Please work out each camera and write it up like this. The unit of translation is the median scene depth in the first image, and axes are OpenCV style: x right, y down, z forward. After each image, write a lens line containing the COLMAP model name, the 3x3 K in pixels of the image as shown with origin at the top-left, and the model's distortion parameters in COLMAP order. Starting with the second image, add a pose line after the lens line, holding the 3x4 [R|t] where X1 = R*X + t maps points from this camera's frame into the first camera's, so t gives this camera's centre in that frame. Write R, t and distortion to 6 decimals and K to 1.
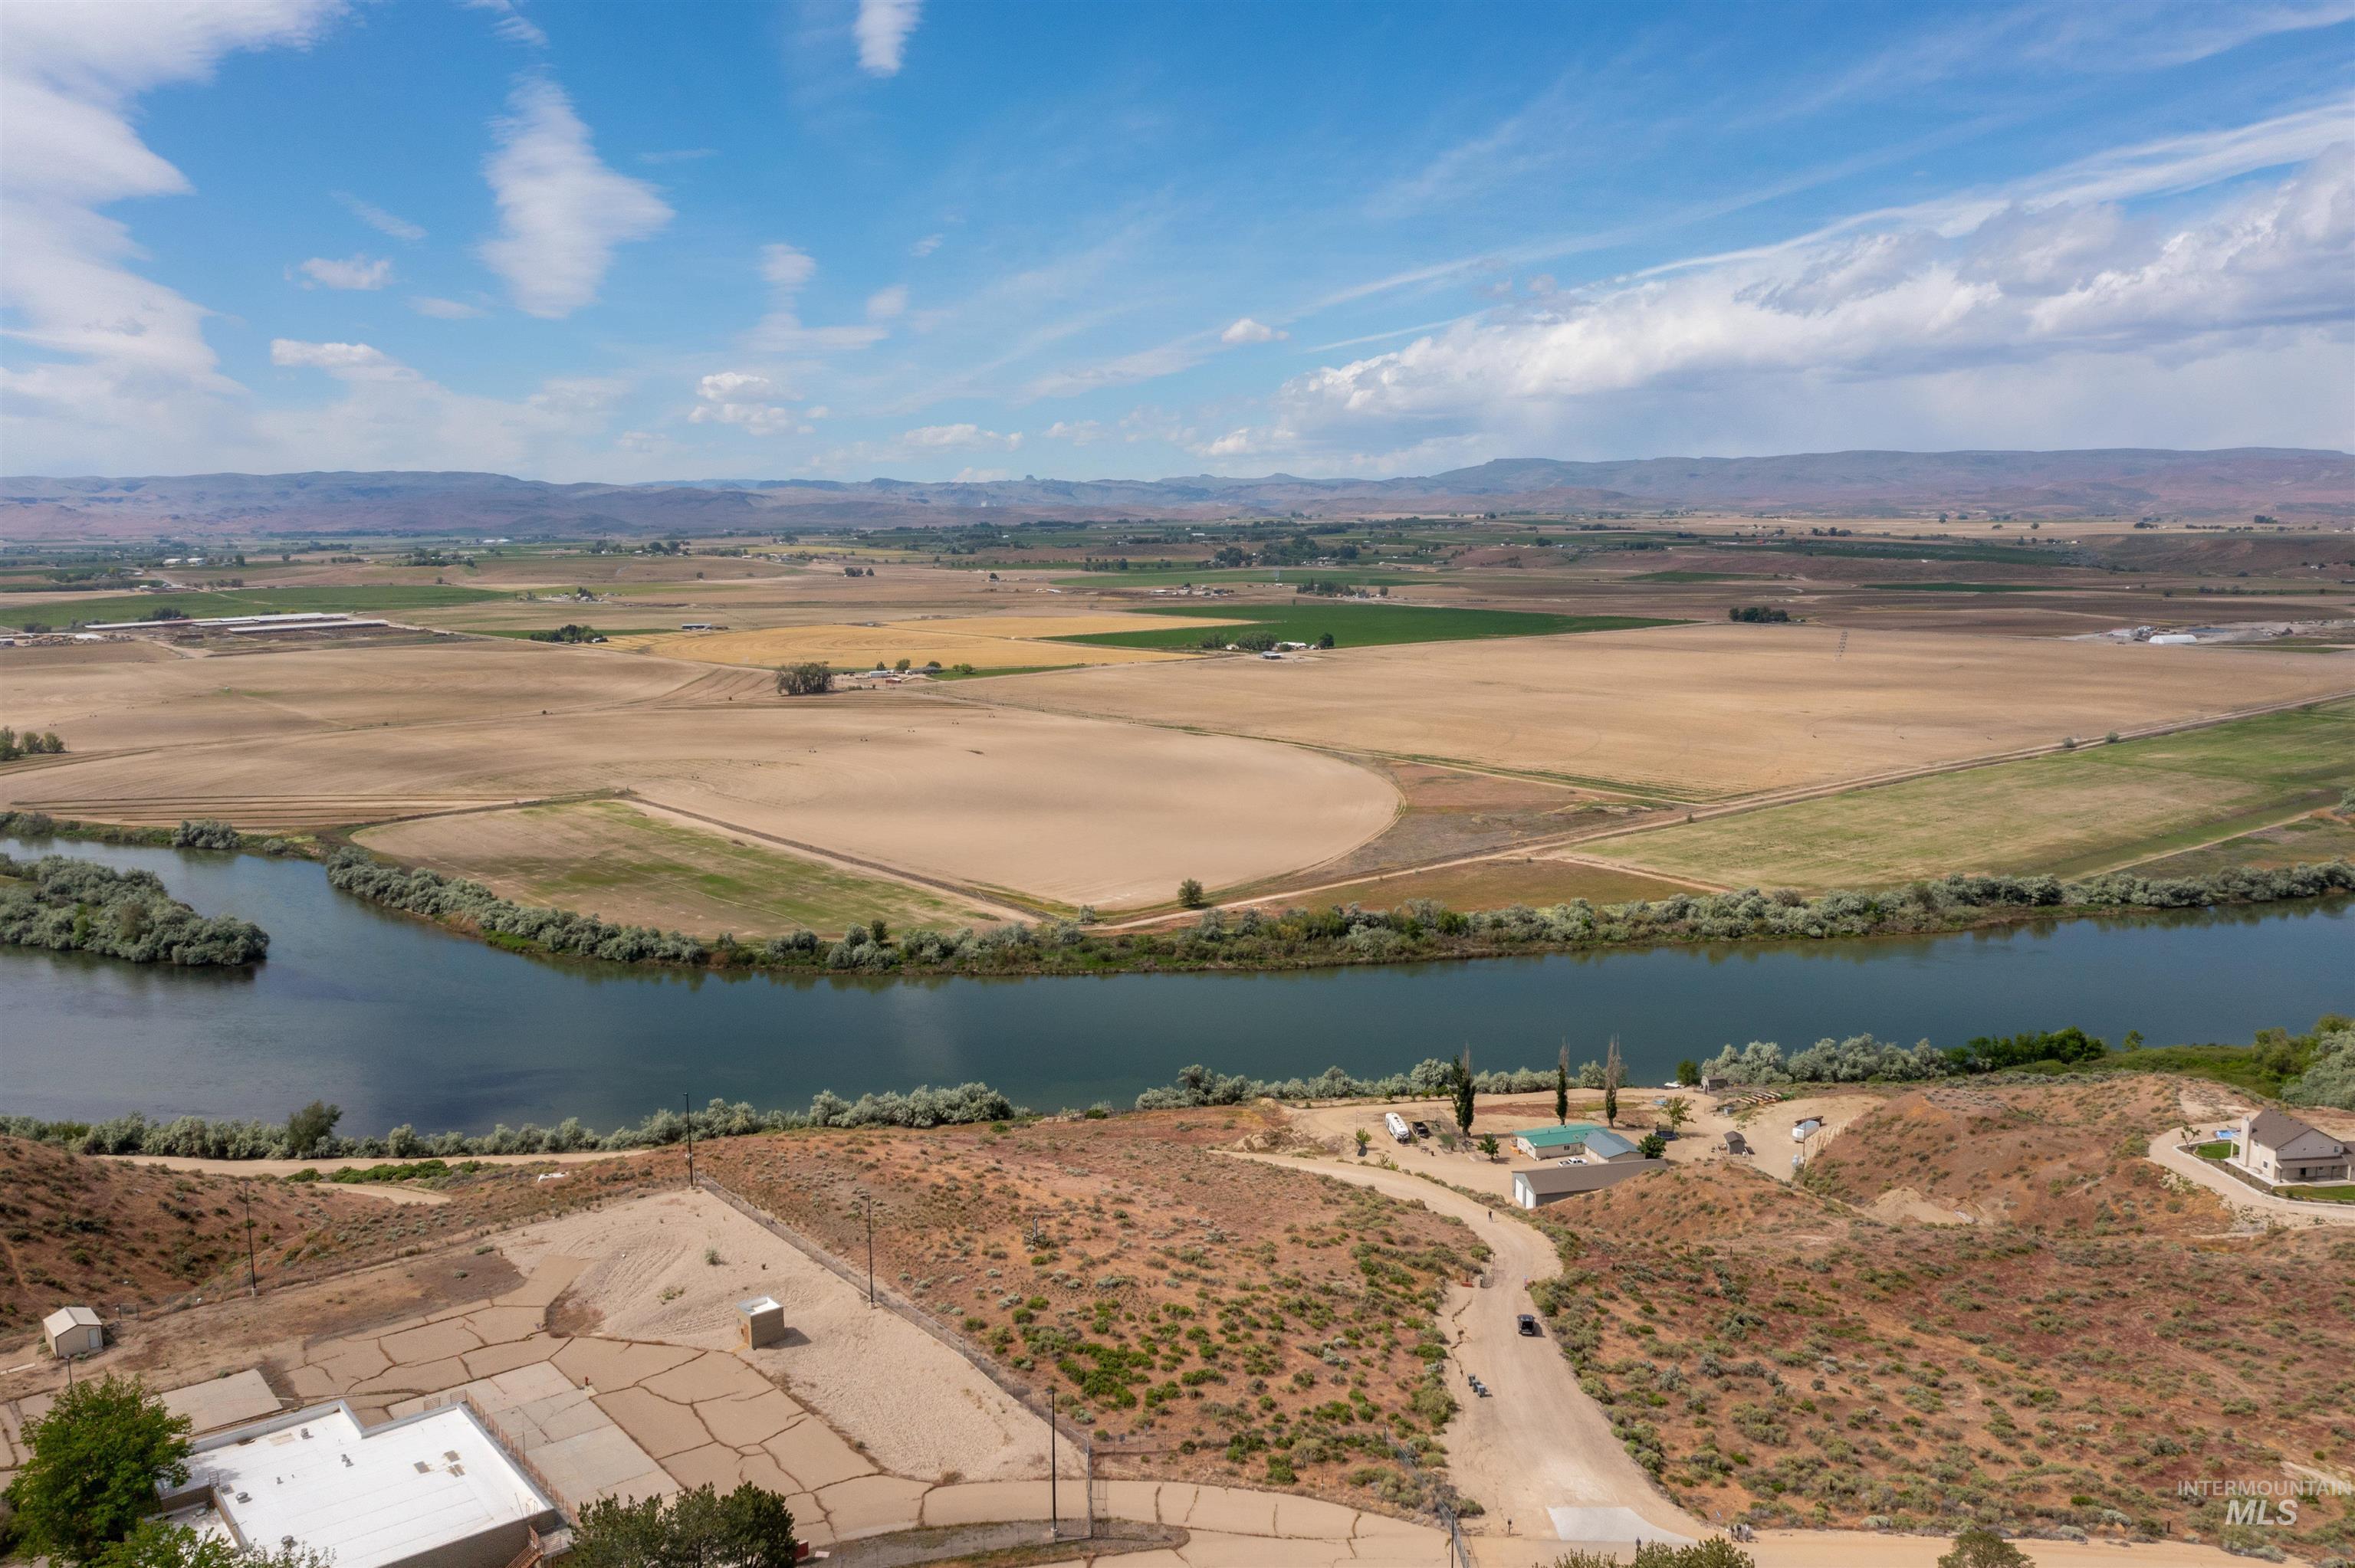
lens RADIAL K [[1851.5, 0, 1177.5], [0, 1851.5, 784.0], [0, 0, 1]] dist [-0.028911, 0.006907]
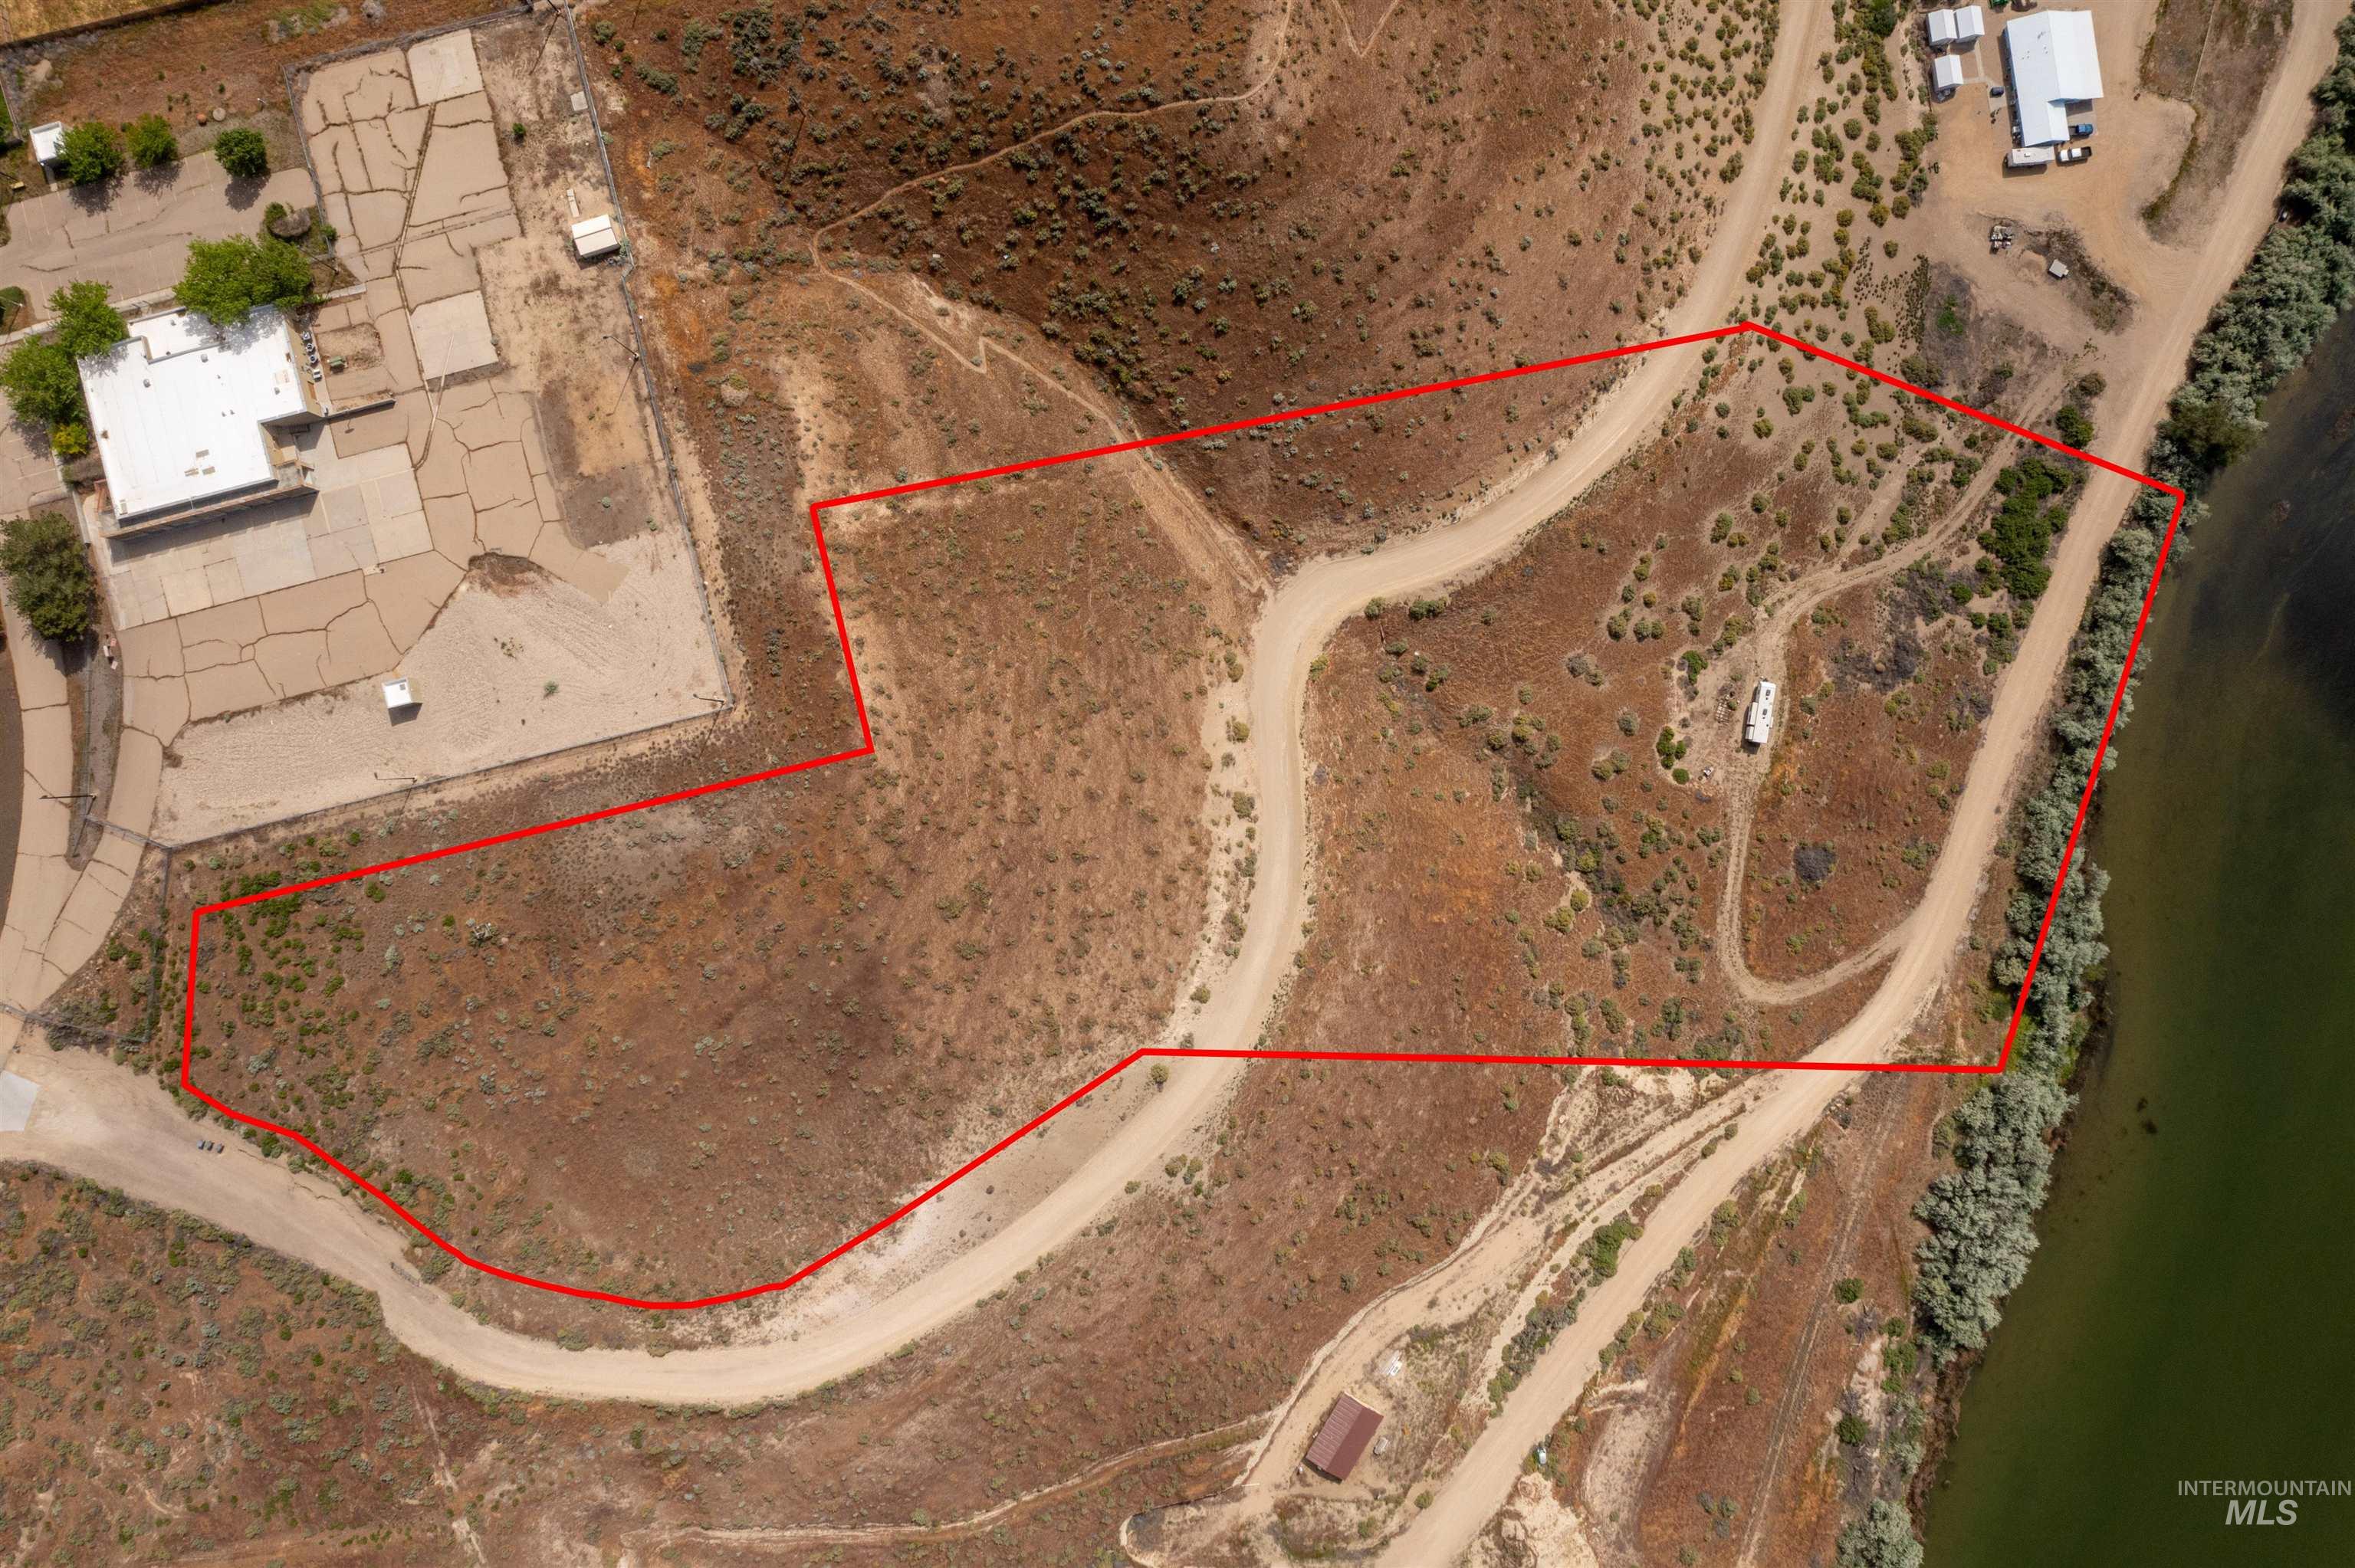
lens RADIAL K [[1865.5, 0, 1177.5], [0, 1865.5, 784.0], [0, 0, 1]] dist [-0.030044, 0.008744]
pose [[-0.415744, 0.909304, 0.017985, -0.107730], [-0.138515, -0.082850, 0.986889, -0.292910], [0.898872, 0.407802, 0.160397, 0.331682]]
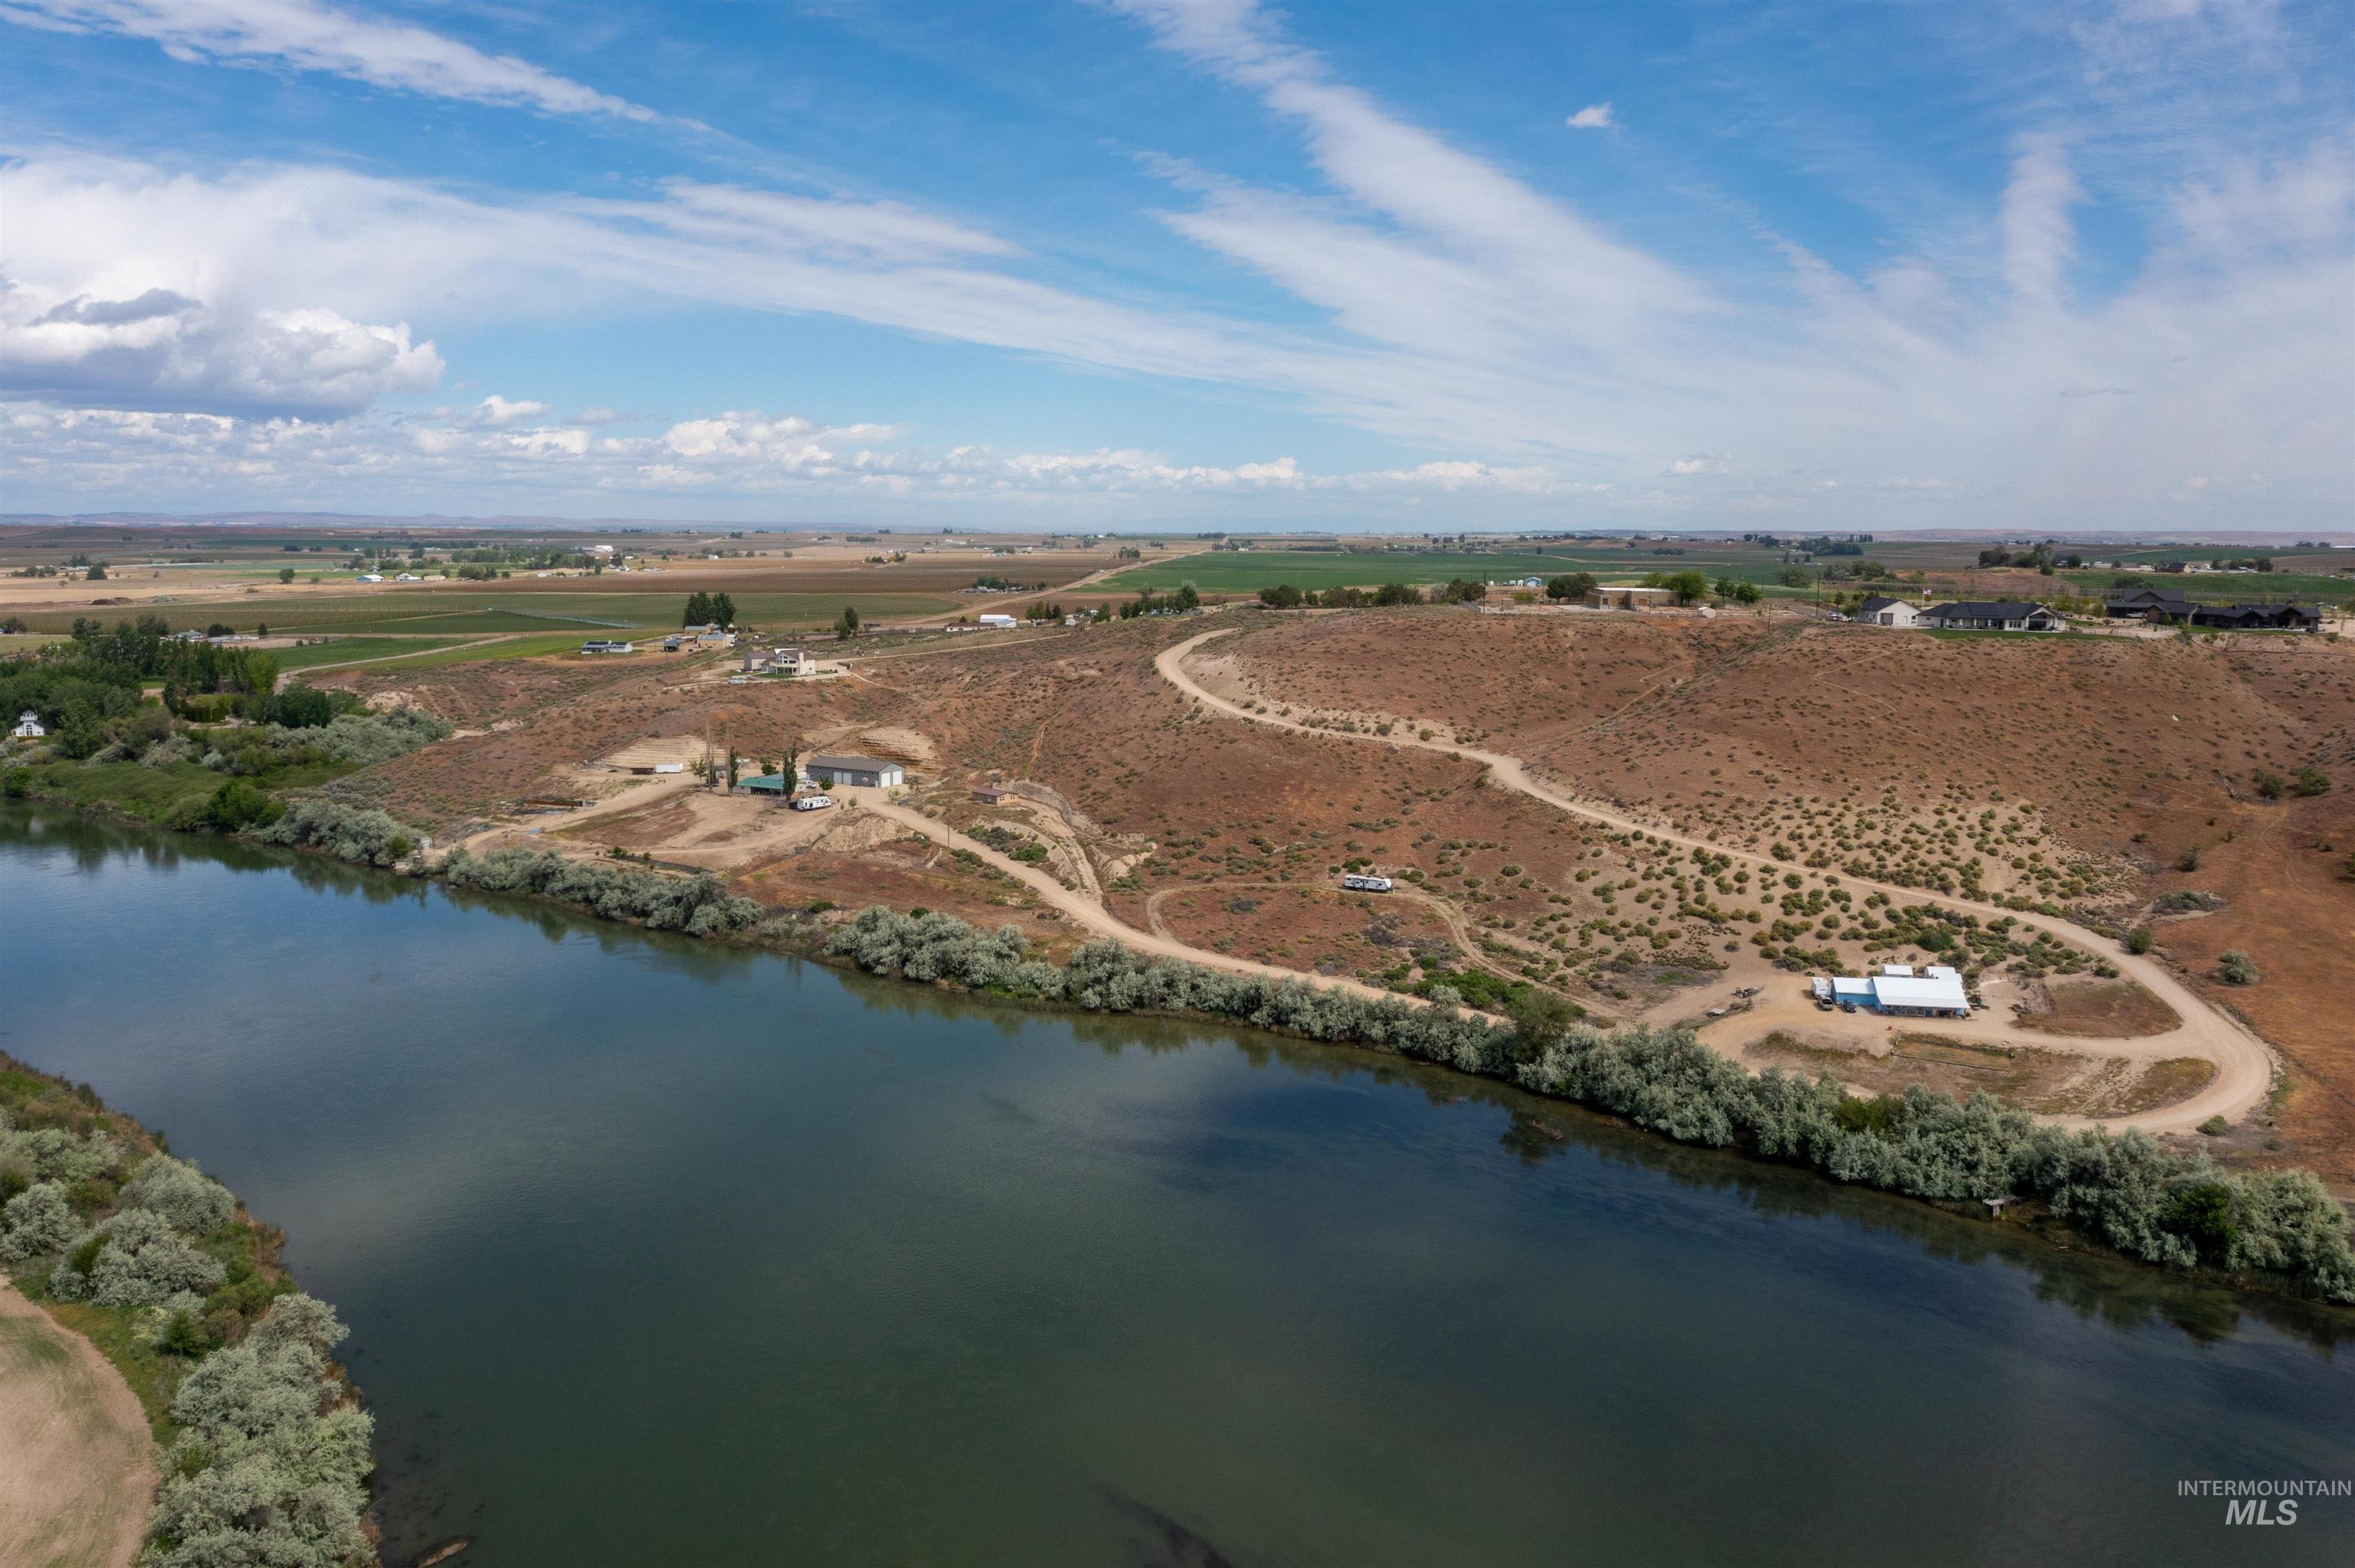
lens RADIAL K [[1865.5, 0, 1177.5], [0, 1865.5, 784.0], [0, 0, 1]] dist [-0.030044, 0.008744]
pose [[-0.738713, -0.086481, 0.668449, -0.504998], [0.104528, 0.965037, 0.240368, -0.061557], [-0.665866, 0.247435, -0.703846, 0.945085]]
